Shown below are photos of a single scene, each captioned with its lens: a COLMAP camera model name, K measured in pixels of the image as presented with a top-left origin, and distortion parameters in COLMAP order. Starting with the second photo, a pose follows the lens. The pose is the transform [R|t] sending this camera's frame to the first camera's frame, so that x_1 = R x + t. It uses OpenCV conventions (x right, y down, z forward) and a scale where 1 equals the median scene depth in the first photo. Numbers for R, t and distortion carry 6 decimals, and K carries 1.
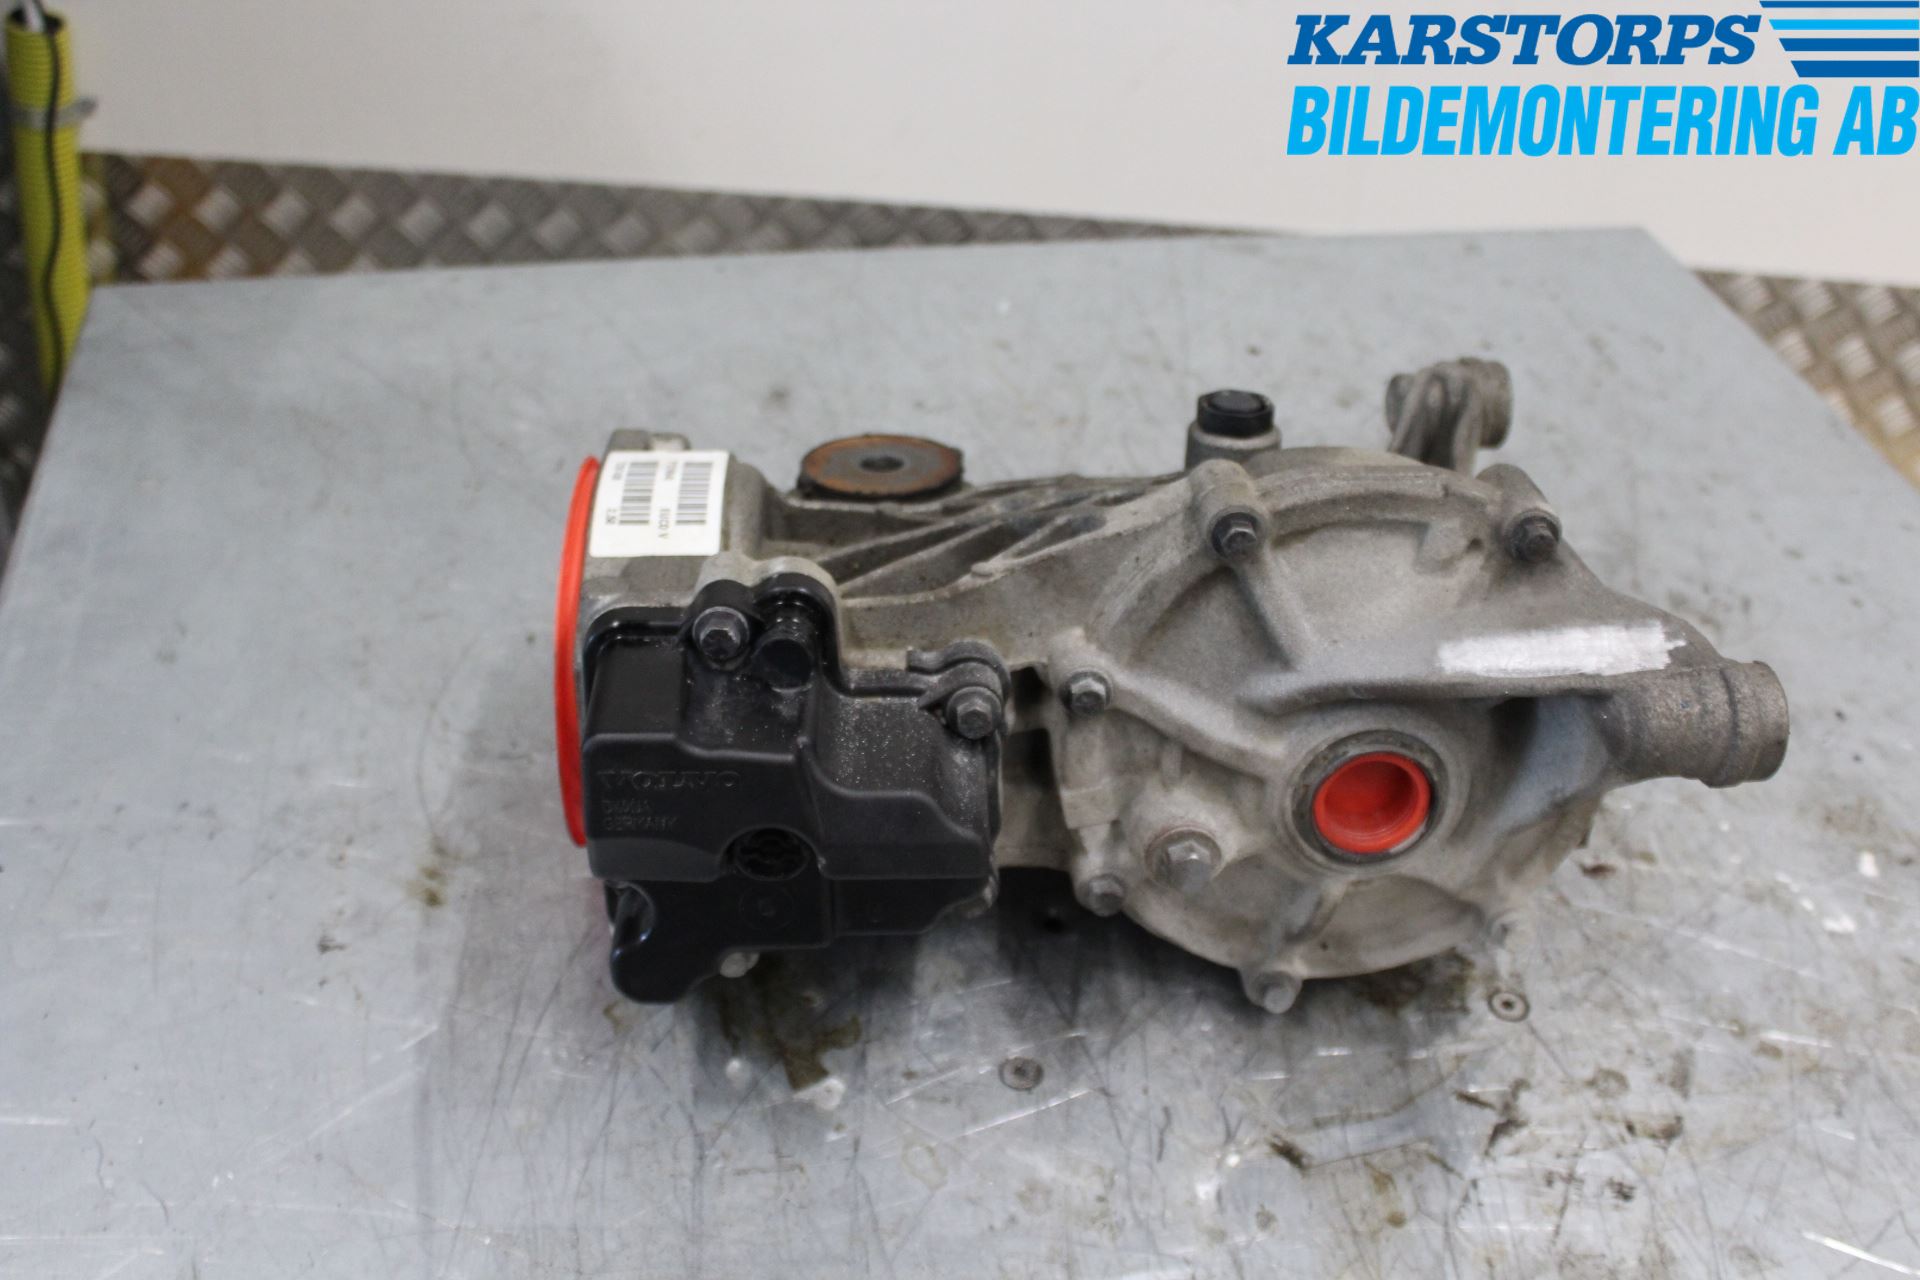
lens RADIAL K [[1879.5, 0, 960.5], [0, 1879.5, 639.9], [0, 0, 1]] dist [0.002130, 0.000000]
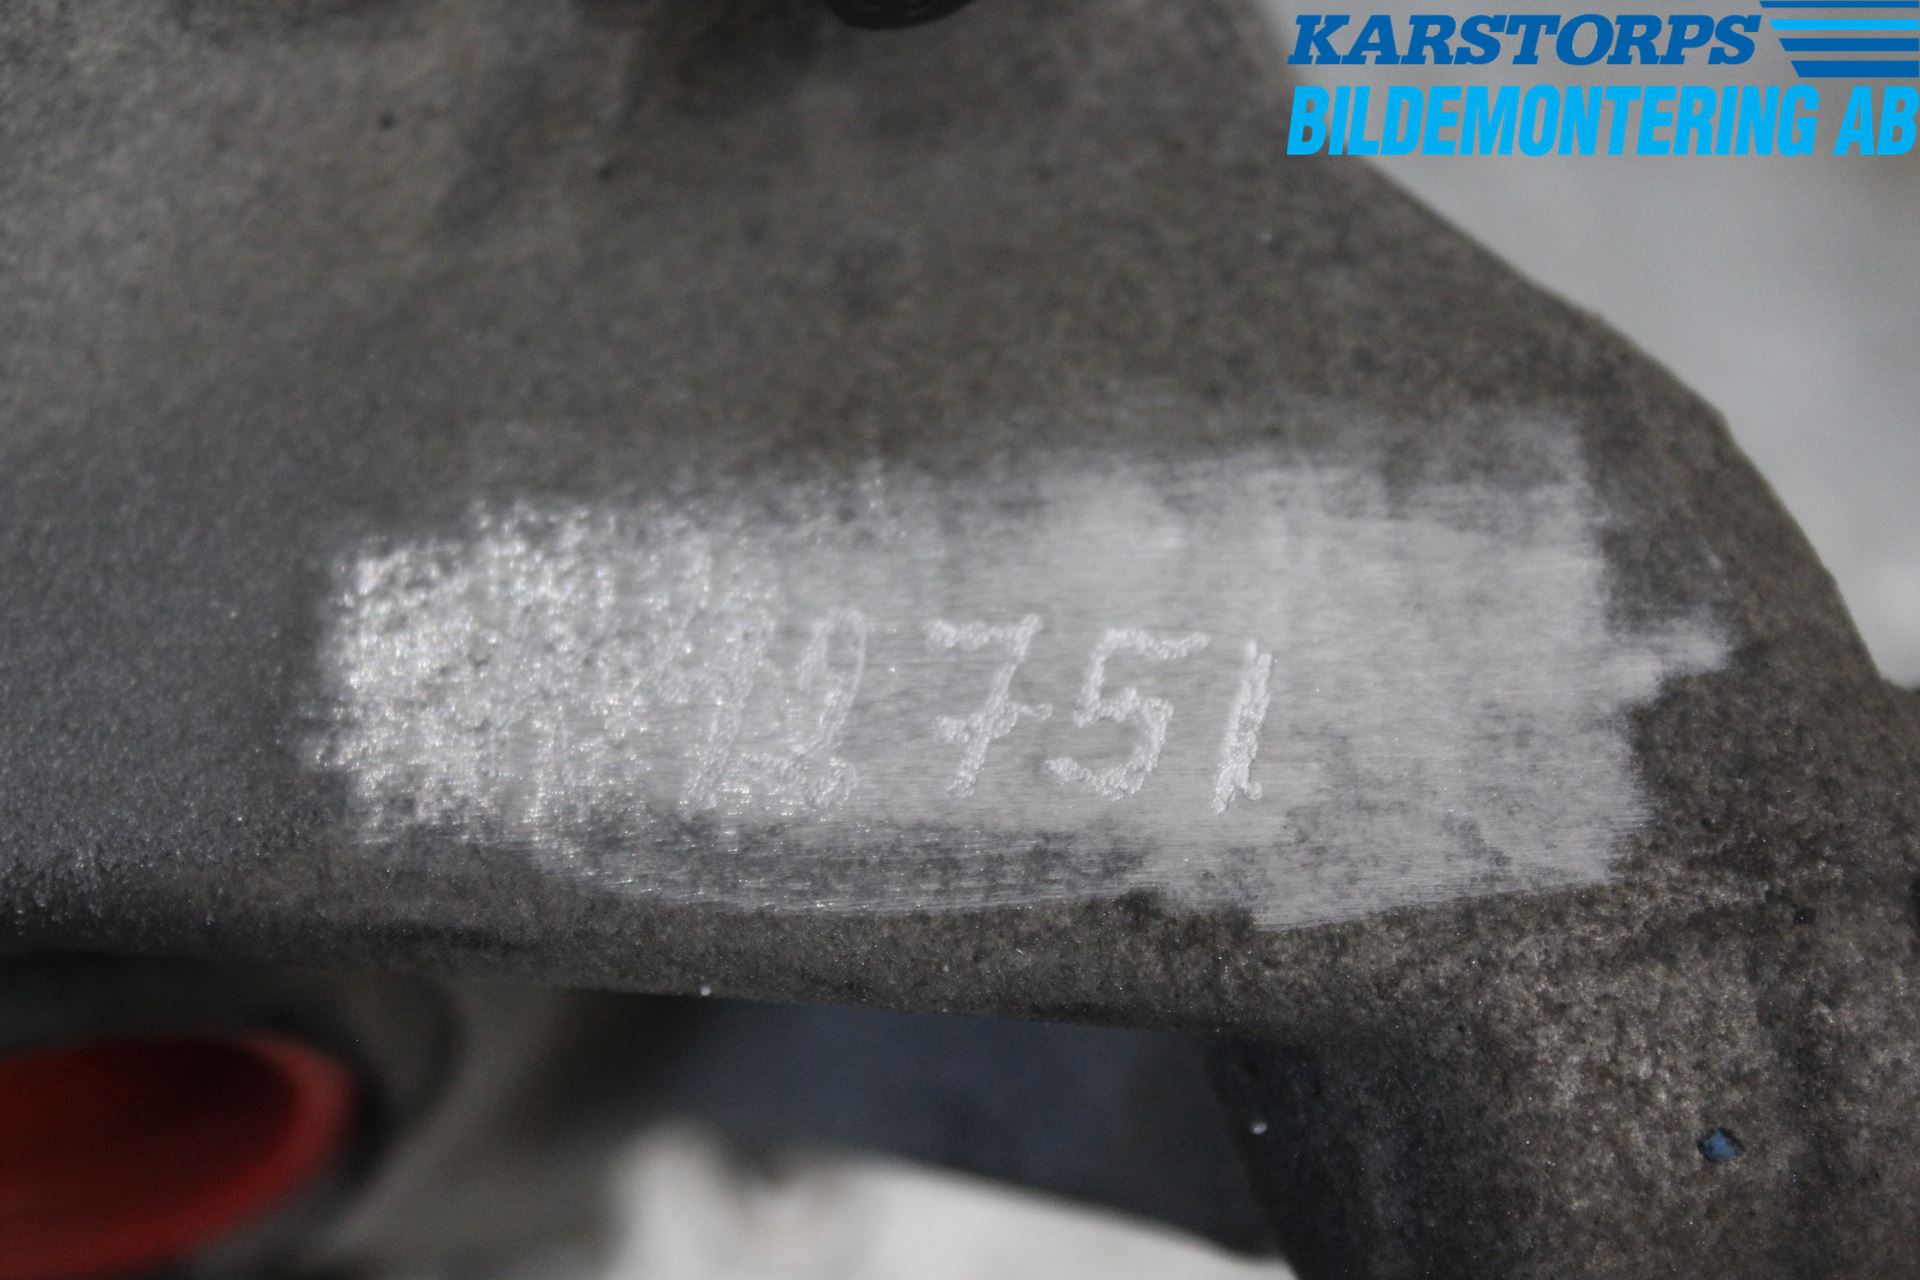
lens RADIAL K [[4184.6, 0, 959.8], [0, 4184.6, 640.2], [0, 0, 1]] dist [0.012913, 0.000000]
pose [[0.957459, -0.129033, 0.258113, 0.221079], [-0.004891, 0.887075, 0.461600, -0.172022], [-0.288527, -0.443226, 0.848707, 0.696165]]
